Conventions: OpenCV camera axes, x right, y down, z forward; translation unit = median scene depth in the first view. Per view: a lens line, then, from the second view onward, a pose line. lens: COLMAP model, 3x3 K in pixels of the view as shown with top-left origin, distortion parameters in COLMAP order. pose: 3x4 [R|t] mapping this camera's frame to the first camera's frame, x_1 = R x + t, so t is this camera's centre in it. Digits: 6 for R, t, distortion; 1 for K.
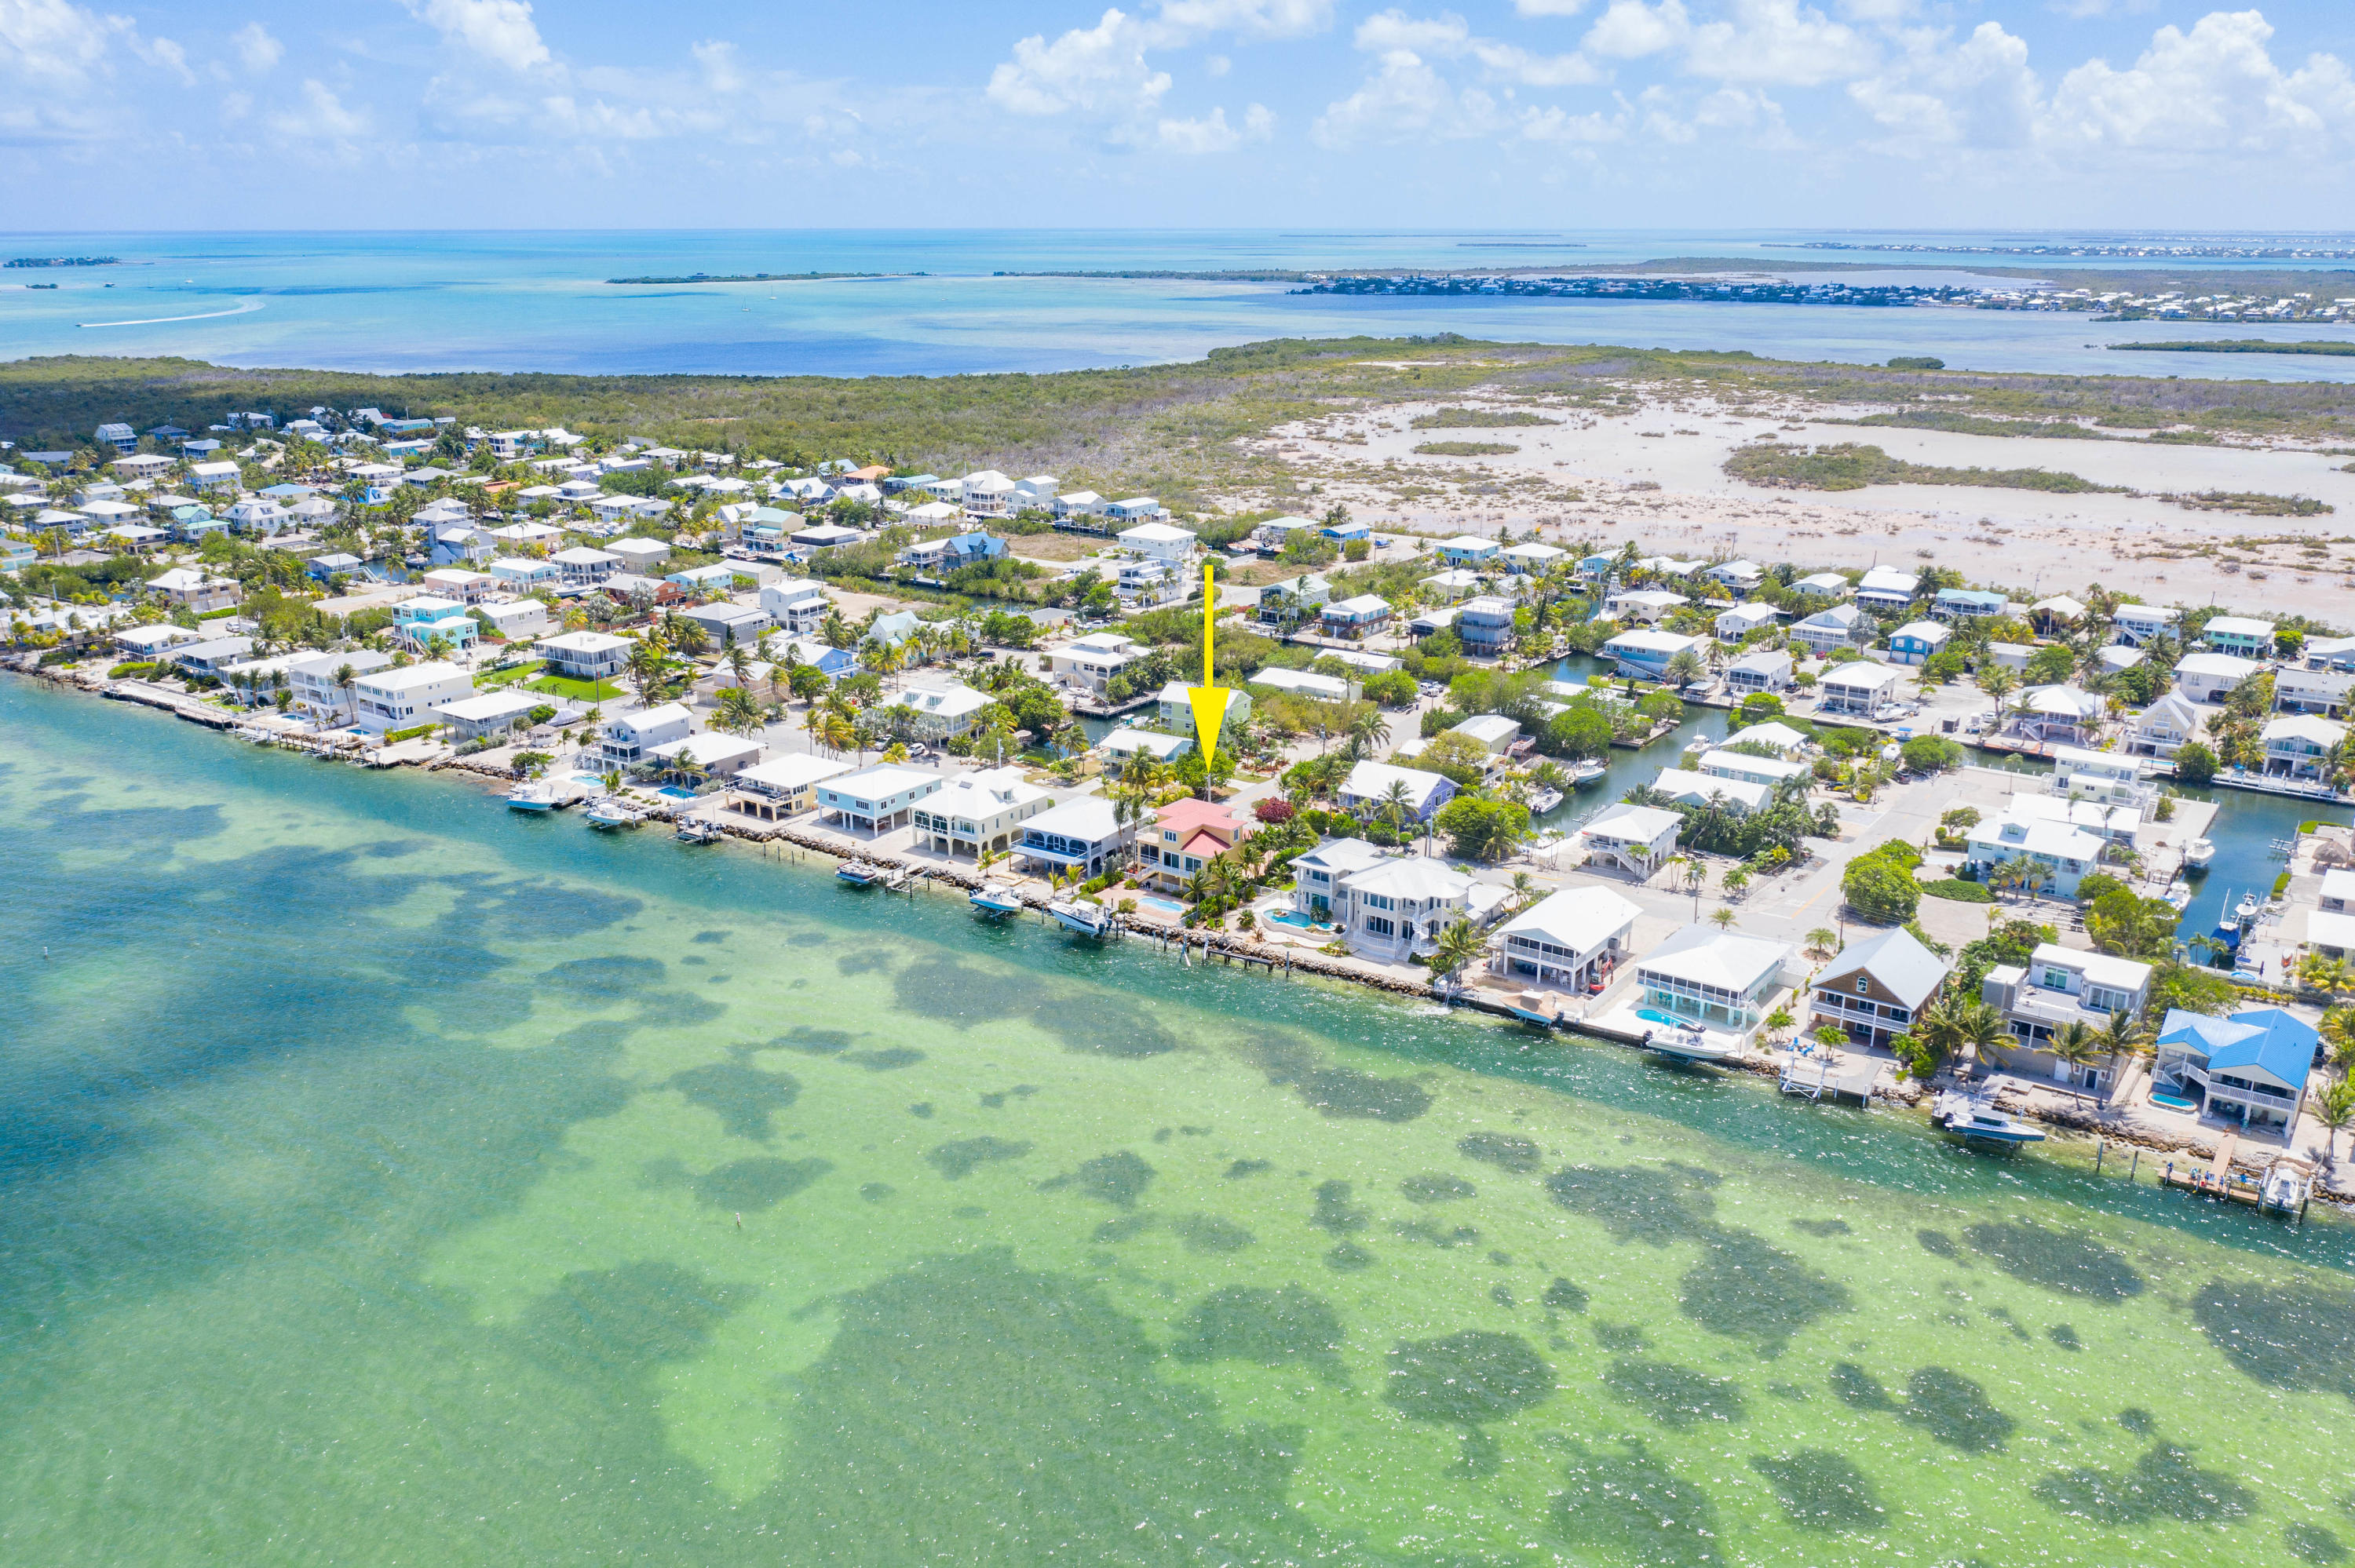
lens RADIAL K [[1841.1, 0, 1172.6], [0, 1841.1, 783.0], [0, 0, 1]] dist [-0.010075, -0.004029]
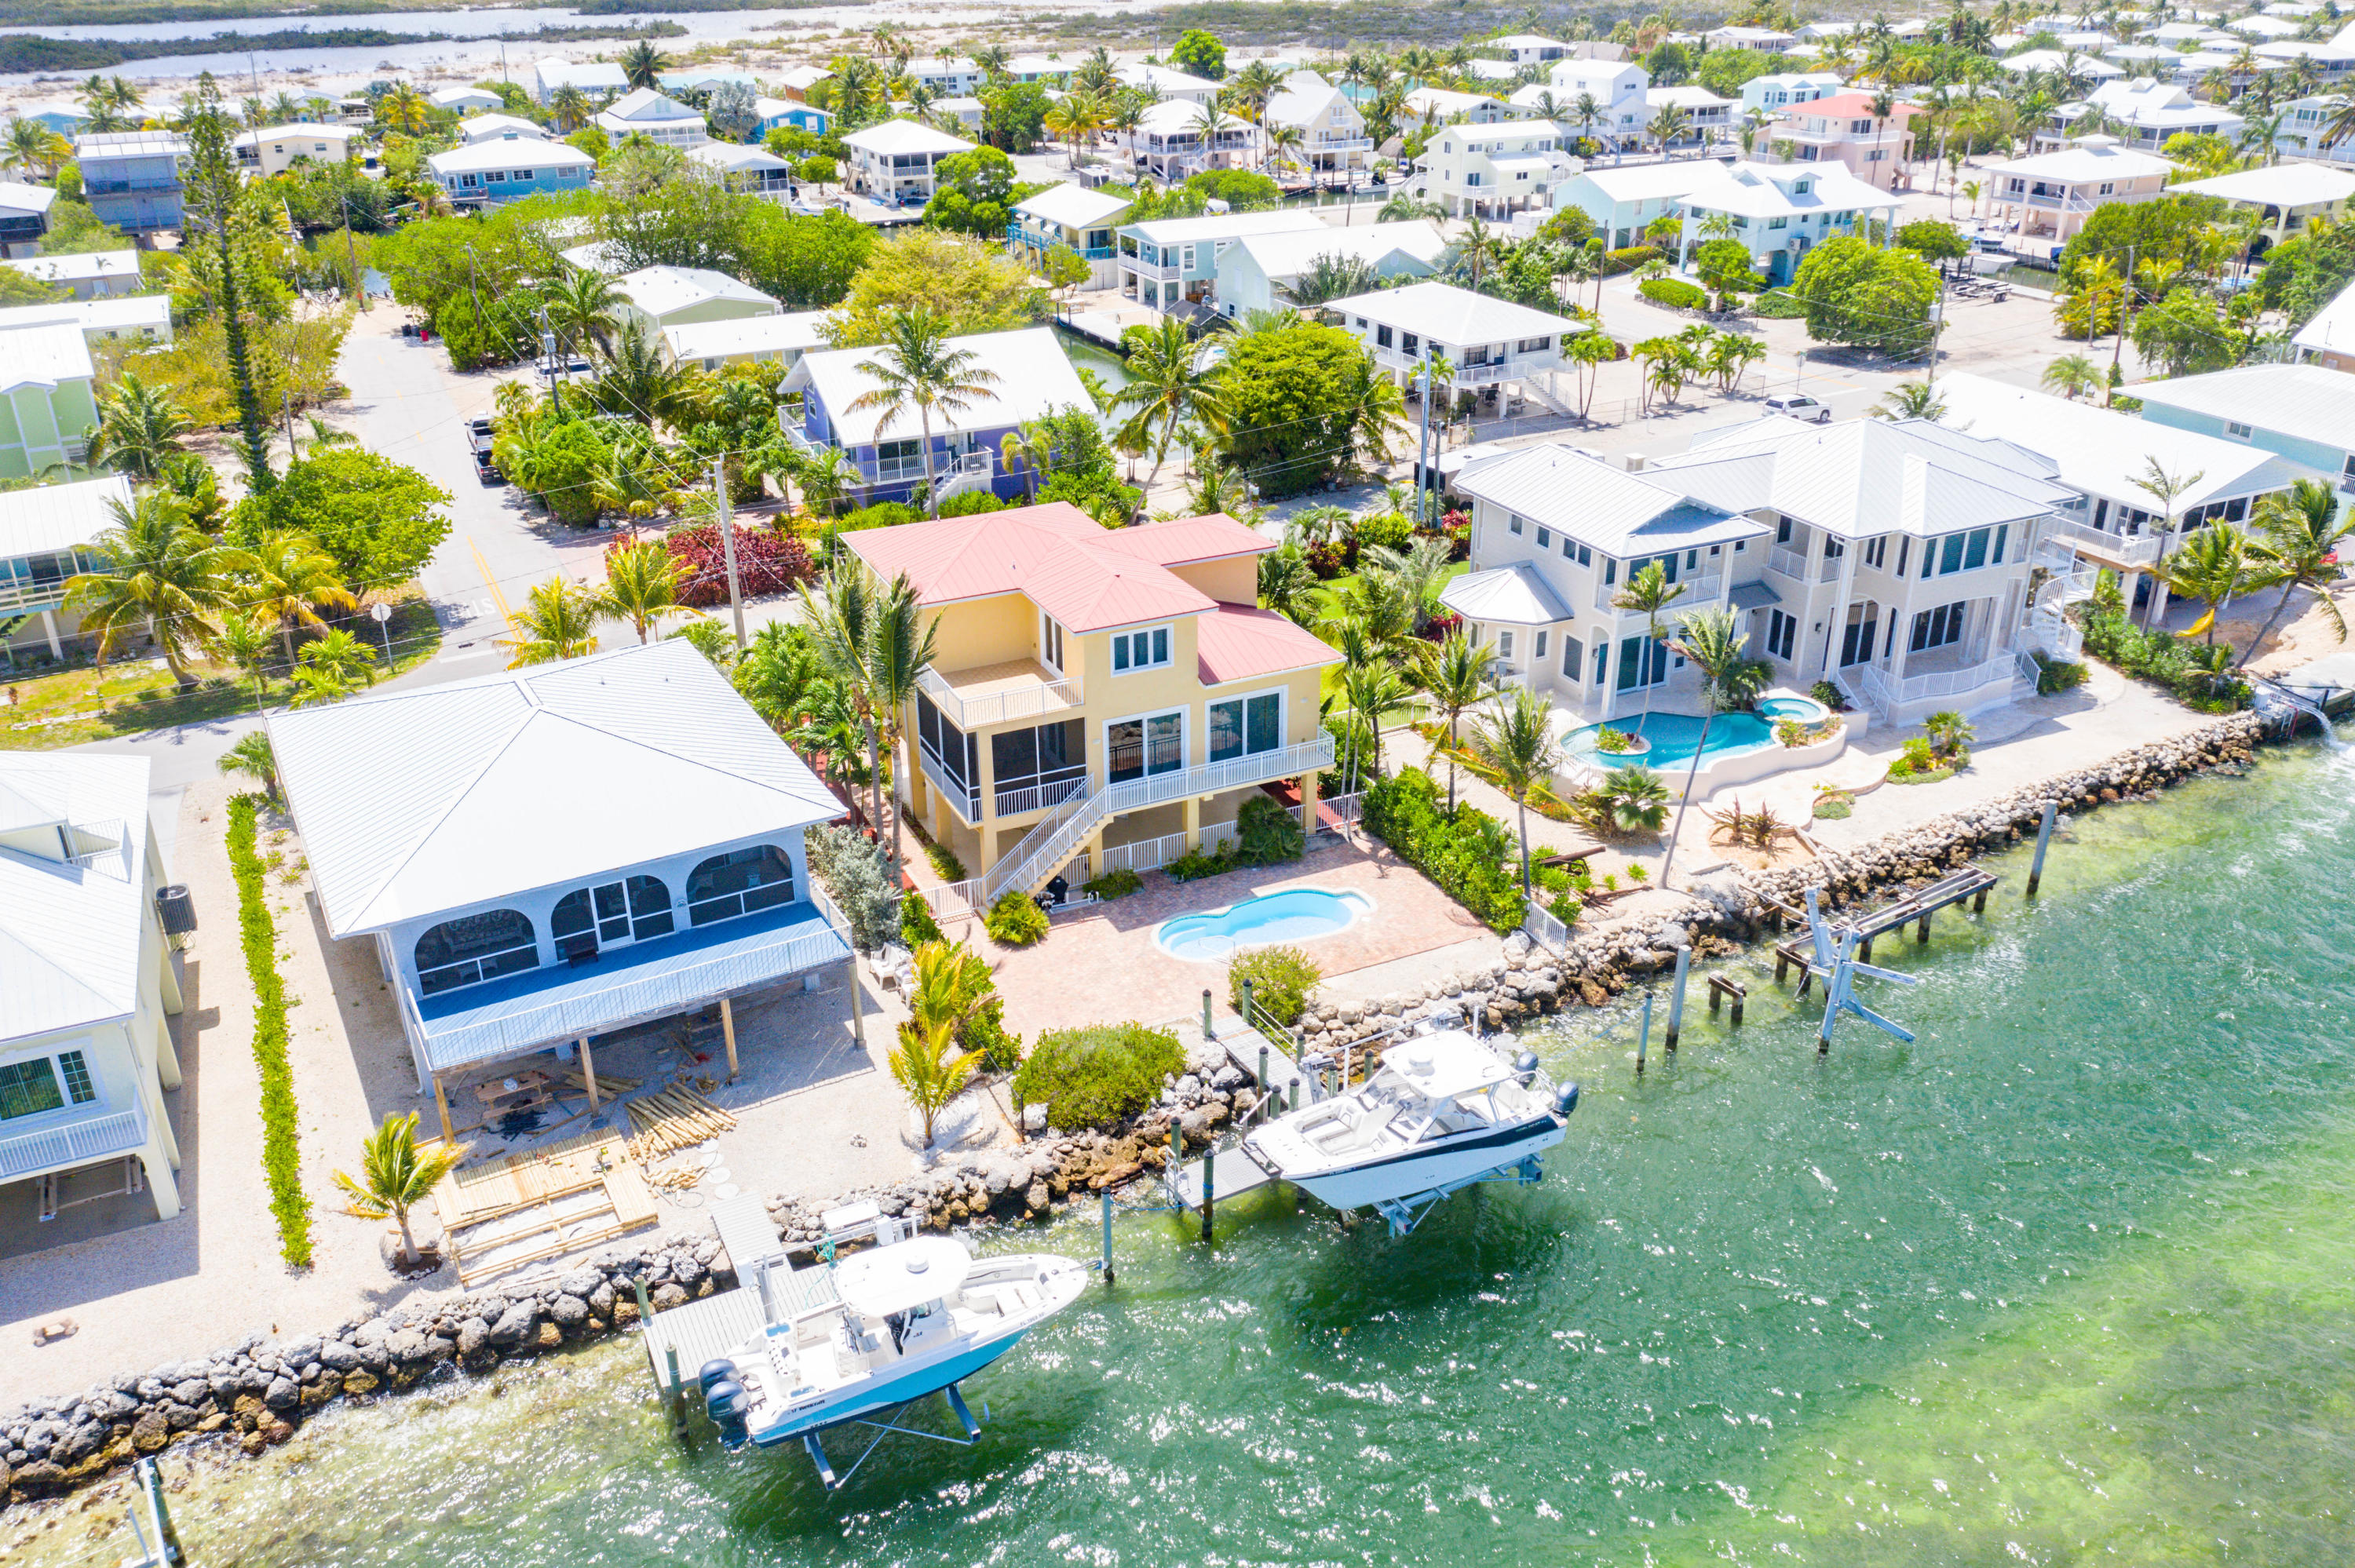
lens RADIAL K [[1841.1, 0, 1172.6], [0, 1841.1, 783.0], [0, 0, 1]] dist [-0.010075, -0.004029]
pose [[0.470063, -0.383777, 0.794830, -0.181588], [0.266128, 0.920239, 0.286942, -0.020601], [-0.841556, 0.076646, 0.534705, 0.821758]]
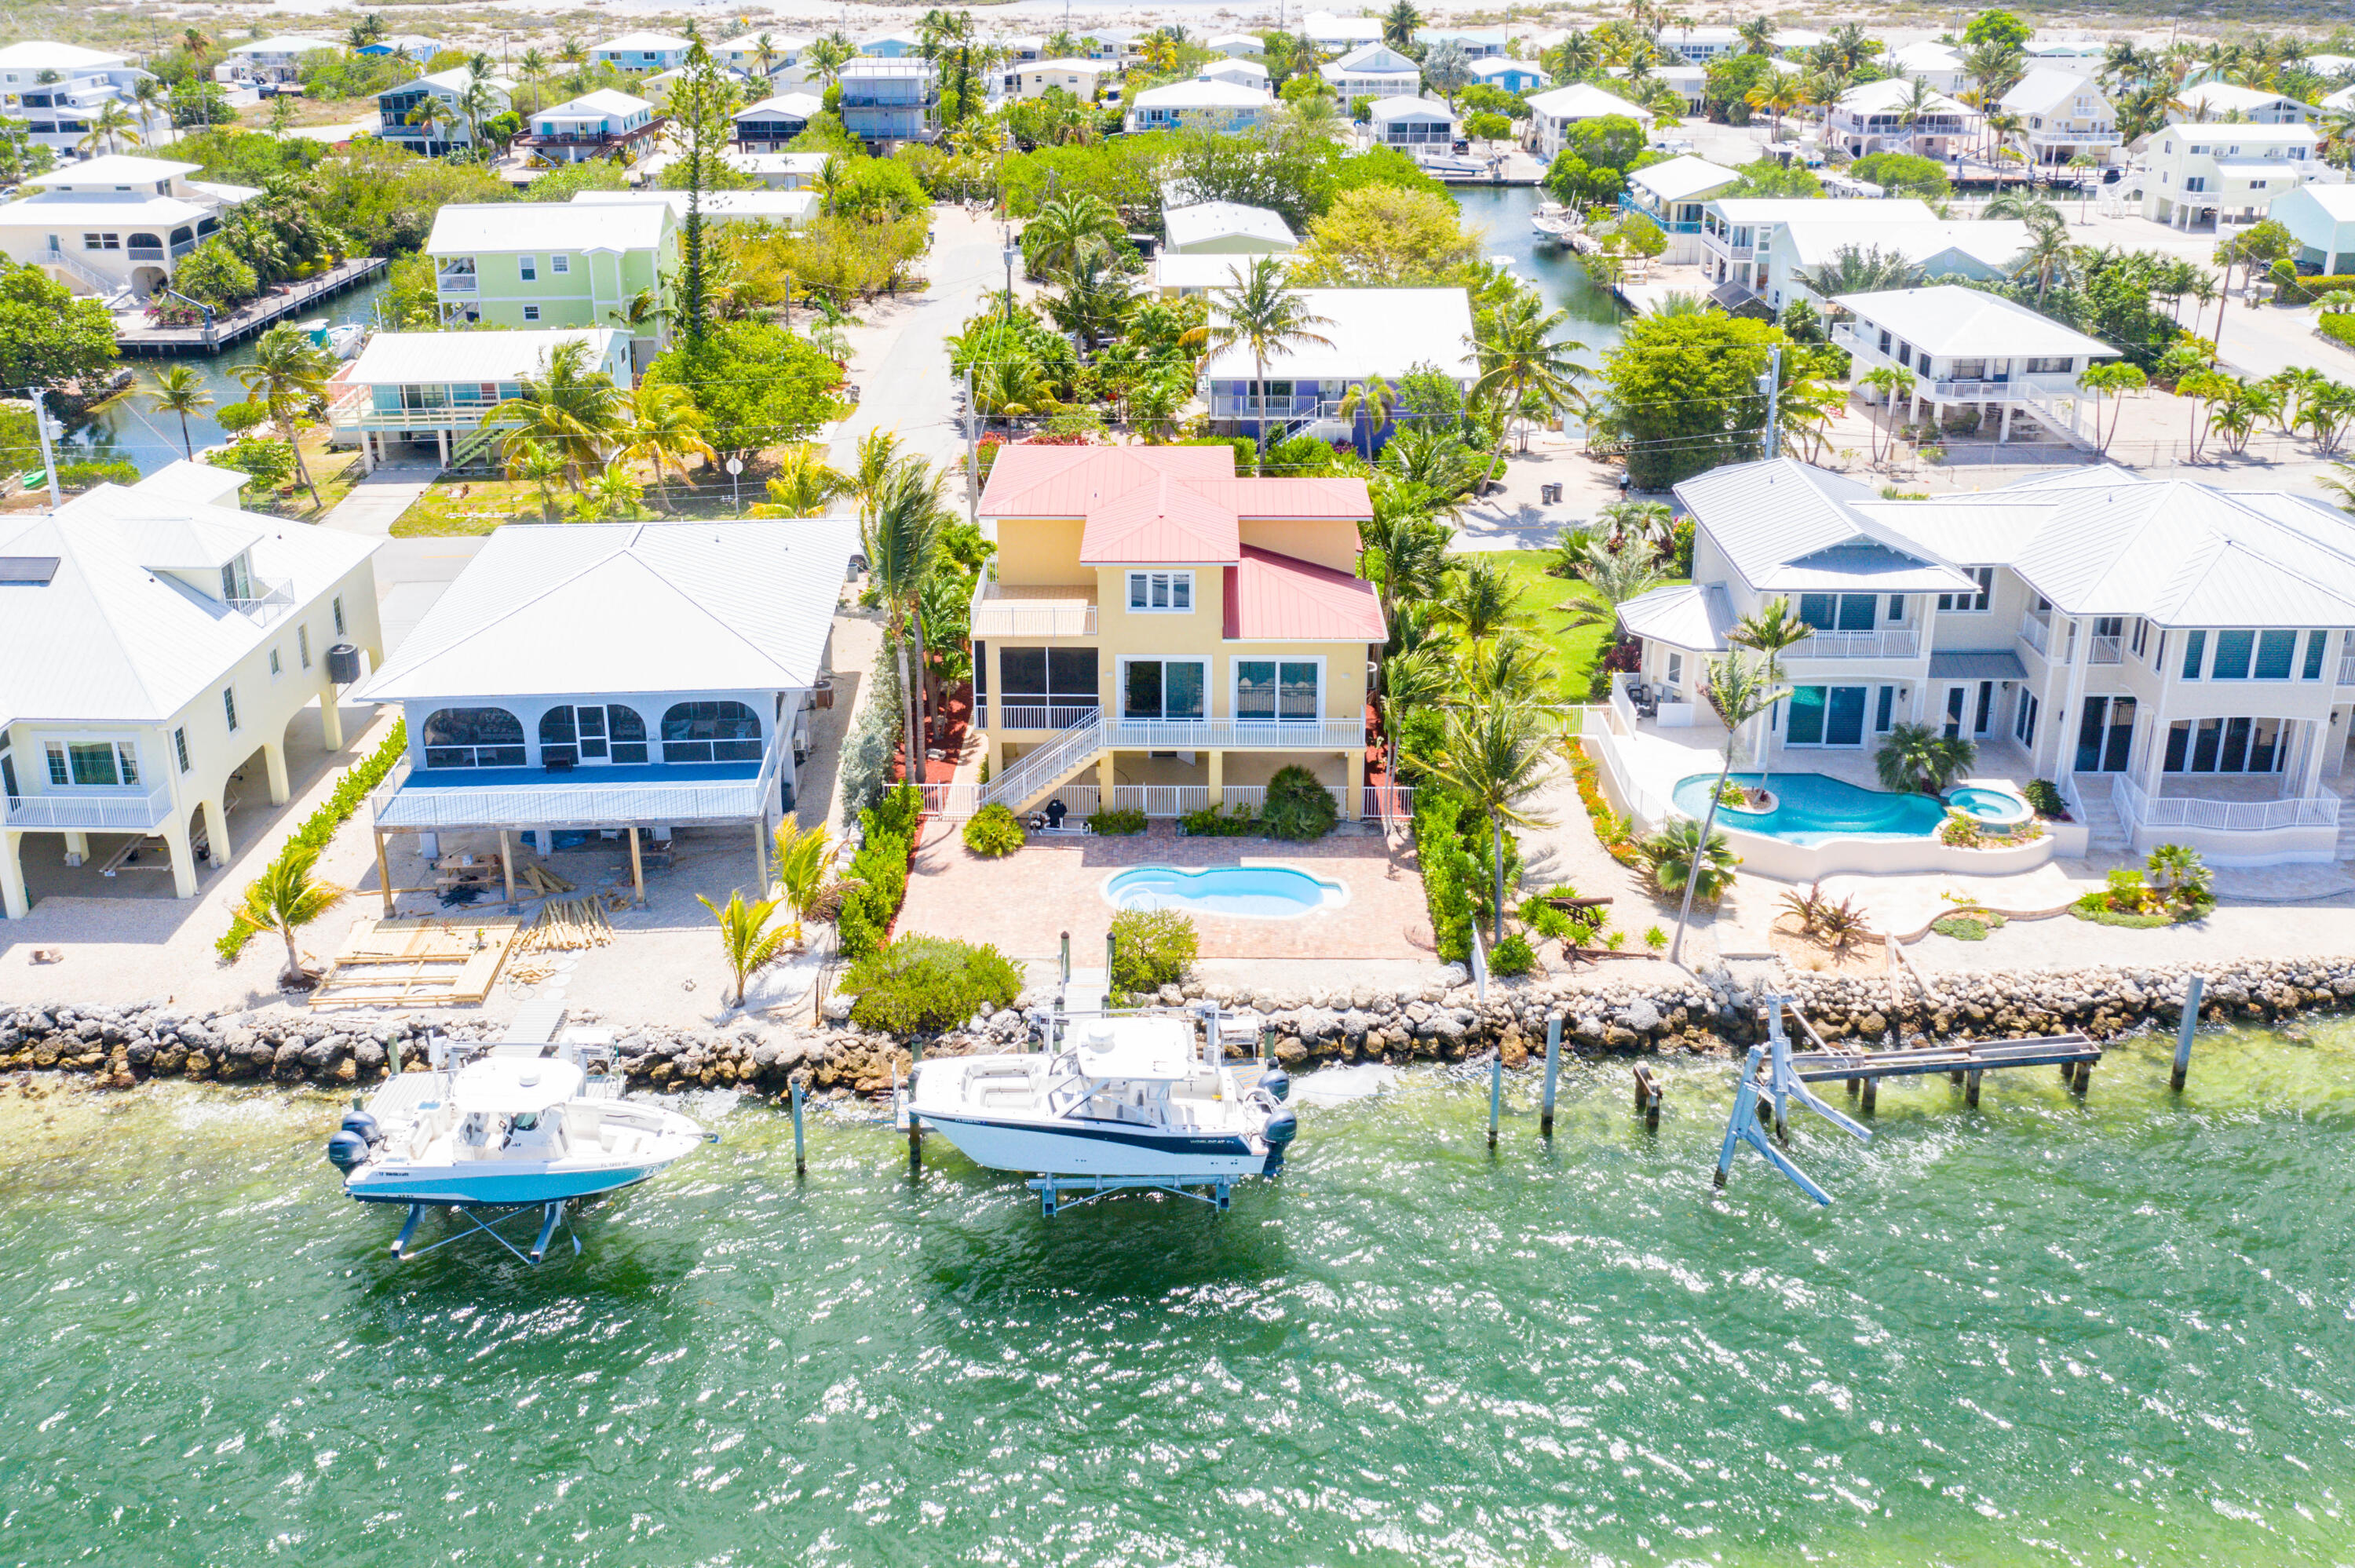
lens RADIAL K [[1915.2, 0, 1159.7], [0, 1915.2, 482.4], [0, 0, 1]] dist [-0.011637, 0.009454]
pose [[0.815688, -0.175357, 0.551274, -0.125894], [0.171860, 0.983382, 0.058515, 0.000852], [-0.552374, 0.047012, 0.832270, 0.749588]]
